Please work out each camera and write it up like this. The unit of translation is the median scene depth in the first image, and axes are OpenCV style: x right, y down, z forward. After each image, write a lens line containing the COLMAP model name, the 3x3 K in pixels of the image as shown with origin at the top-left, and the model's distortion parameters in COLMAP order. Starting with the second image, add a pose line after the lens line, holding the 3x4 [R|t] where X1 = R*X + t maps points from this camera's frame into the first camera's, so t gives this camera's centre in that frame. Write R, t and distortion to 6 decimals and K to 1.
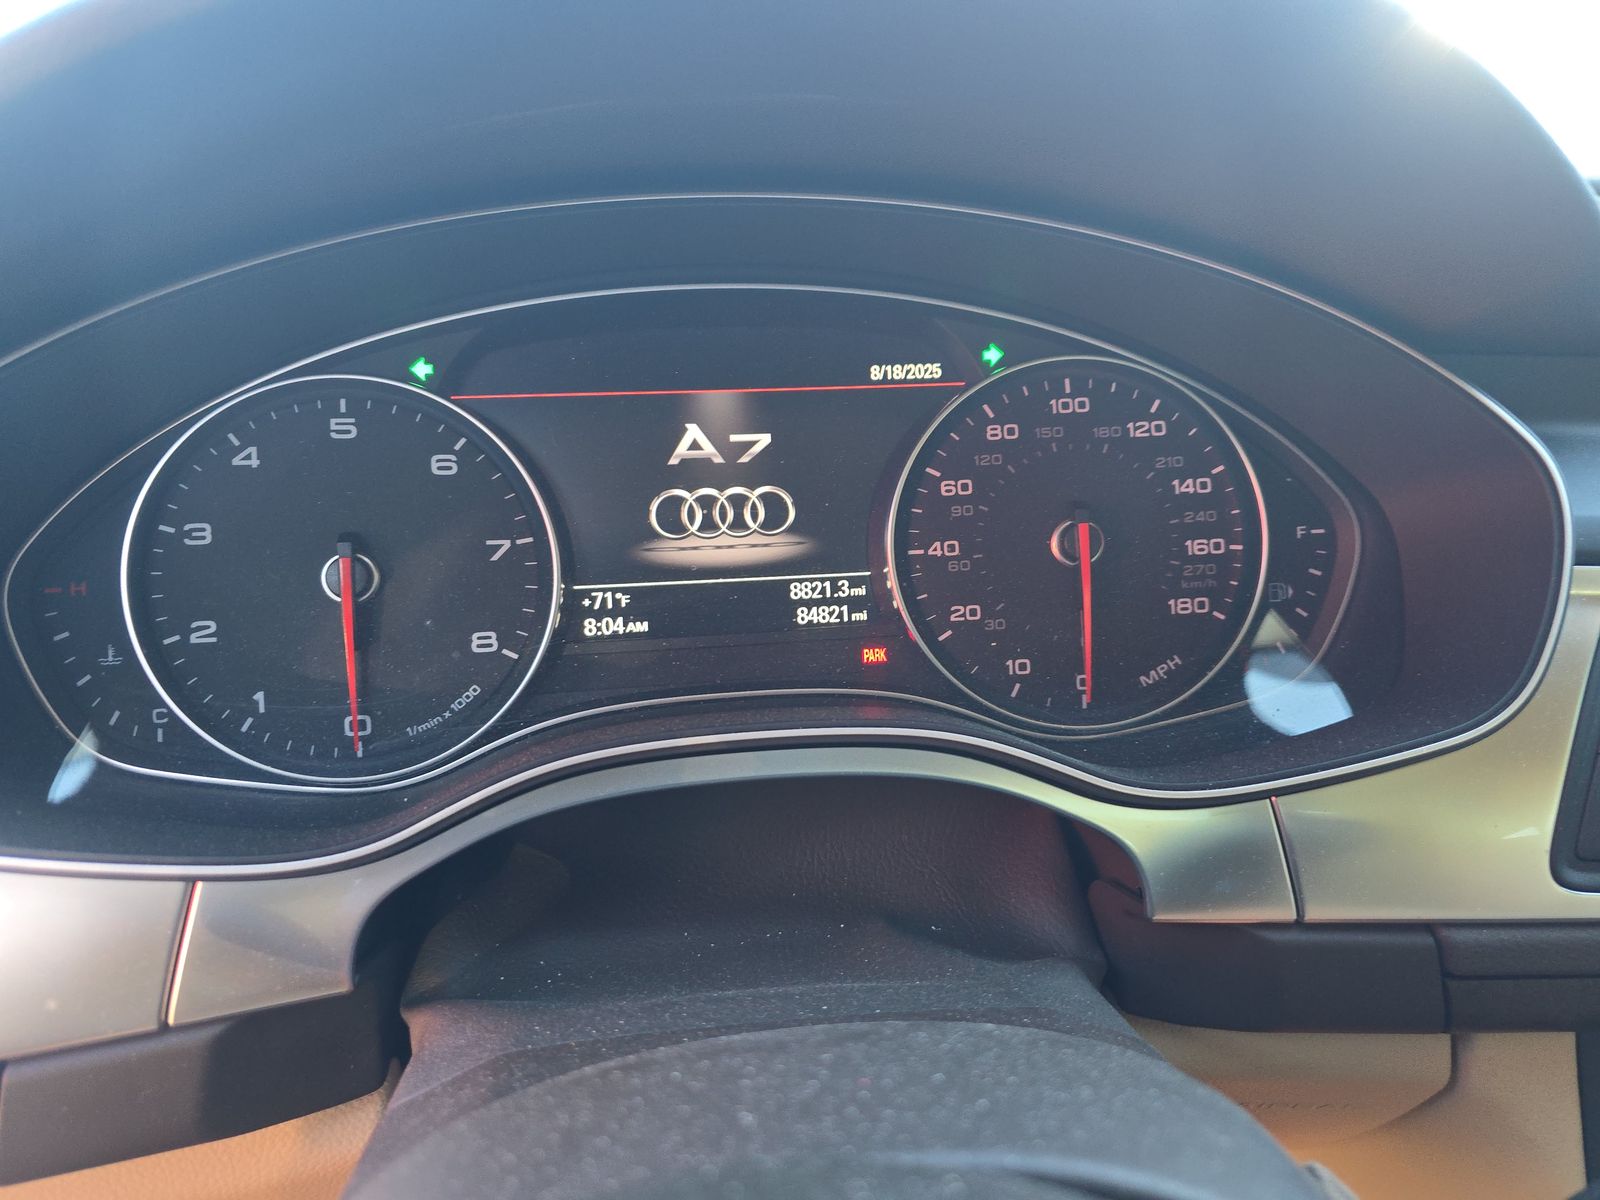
lens RADIAL K [[1094.8, 0, 791.5], [0, 1094.8, 610.5], [0, 0, 1]] dist [-0.003787, 0.004063]
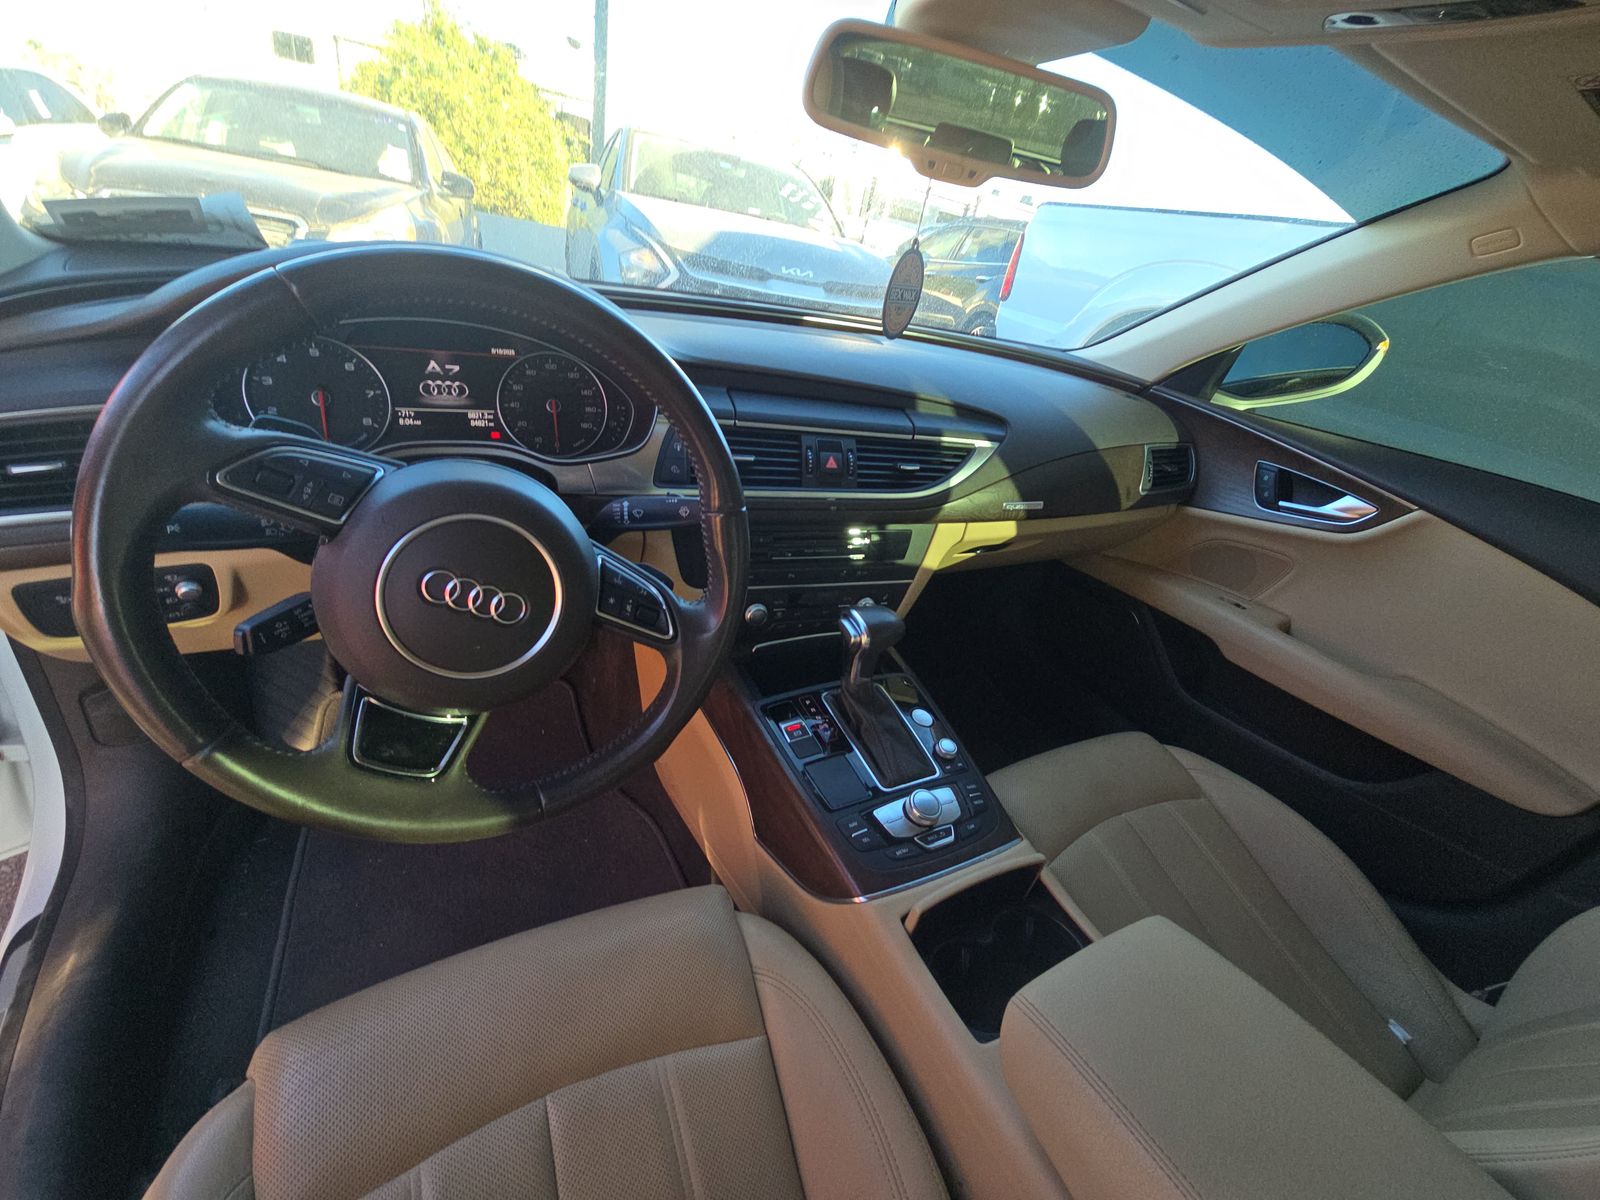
lens RADIAL K [[634.8, 0, 789.4], [0, 634.8, 594.0], [0, 0, 1]] dist [-0.002284, -0.001656]
pose [[0.915754, -0.041384, 0.399602, 0.104493], [-0.022625, 0.987789, 0.154147, 0.209160], [-0.401102, -0.150202, 0.903635, -1.292309]]
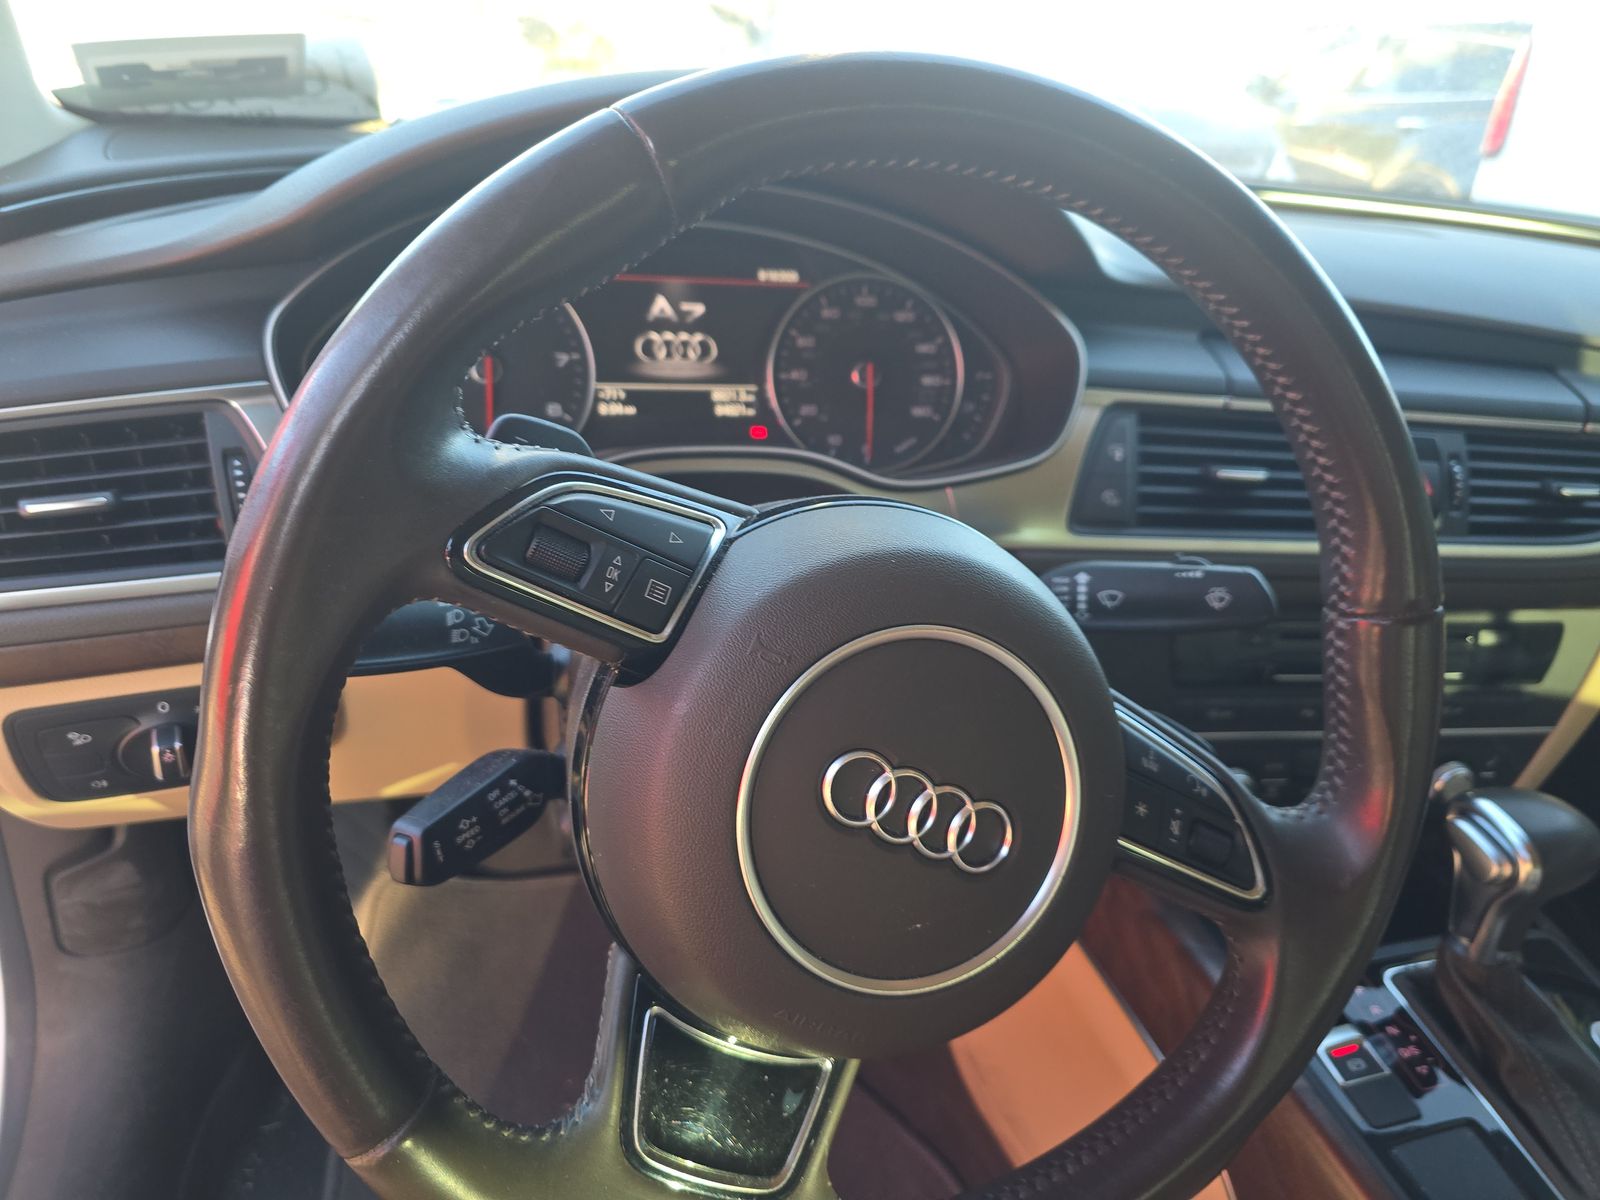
lens RADIAL K [[1094.8, 0, 813.4], [0, 1094.8, 607.6], [0, 0, 1]] dist [-0.003787, 0.004063]
pose [[0.976824, 0.009358, 0.213840, -0.228333], [-0.029771, 0.995273, 0.092440, 0.163055], [-0.211964, -0.096664, 0.972485, -0.849940]]
